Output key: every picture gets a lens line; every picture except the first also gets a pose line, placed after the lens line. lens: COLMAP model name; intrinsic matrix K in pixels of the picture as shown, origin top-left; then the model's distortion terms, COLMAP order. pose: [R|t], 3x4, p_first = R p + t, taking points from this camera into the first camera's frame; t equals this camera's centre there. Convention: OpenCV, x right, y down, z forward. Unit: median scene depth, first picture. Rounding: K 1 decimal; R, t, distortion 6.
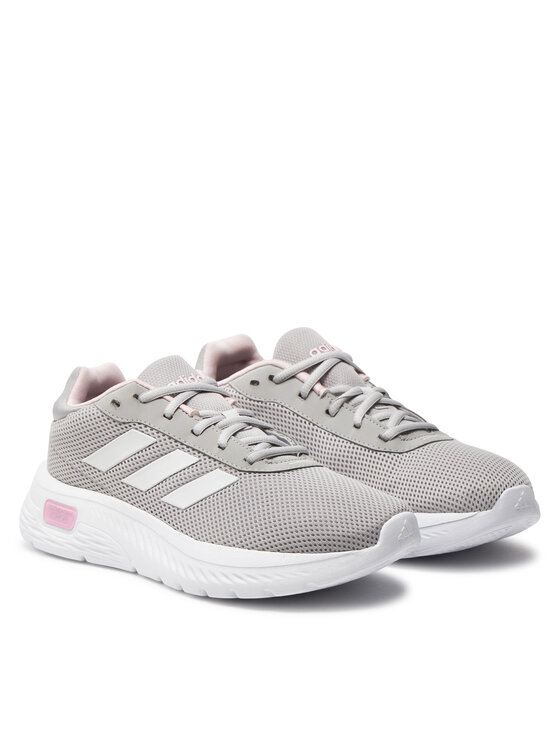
lens RADIAL K [[578.1, 0, 280.0], [0, 578.1, 373.0], [0, 0, 1]] dist [-0.001461, -0.000415]
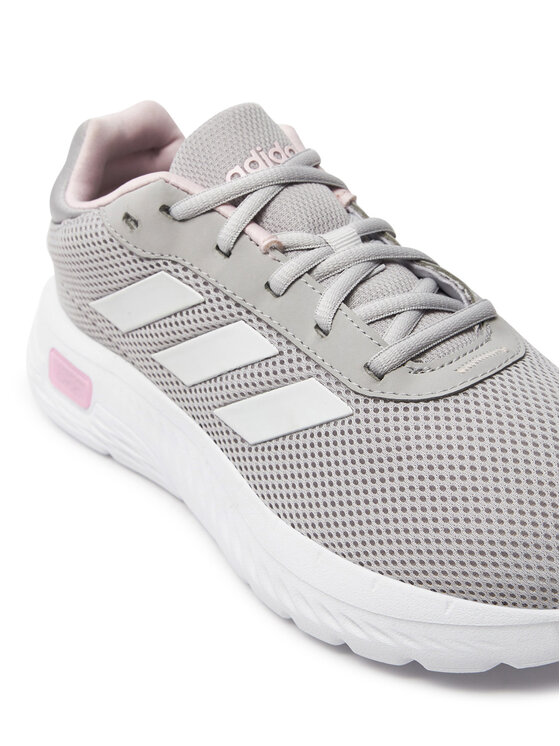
lens RADIAL K [[974.2, 0, 234.8], [0, 974.2, 373.2], [0, 0, 1]] dist [0.188413, -0.018941]
pose [[0.979239, 0.016218, -0.202059, -0.001183], [0.036464, 0.966441, 0.254287, -0.044739], [0.199402, -0.256376, 0.945785, 0.128103]]
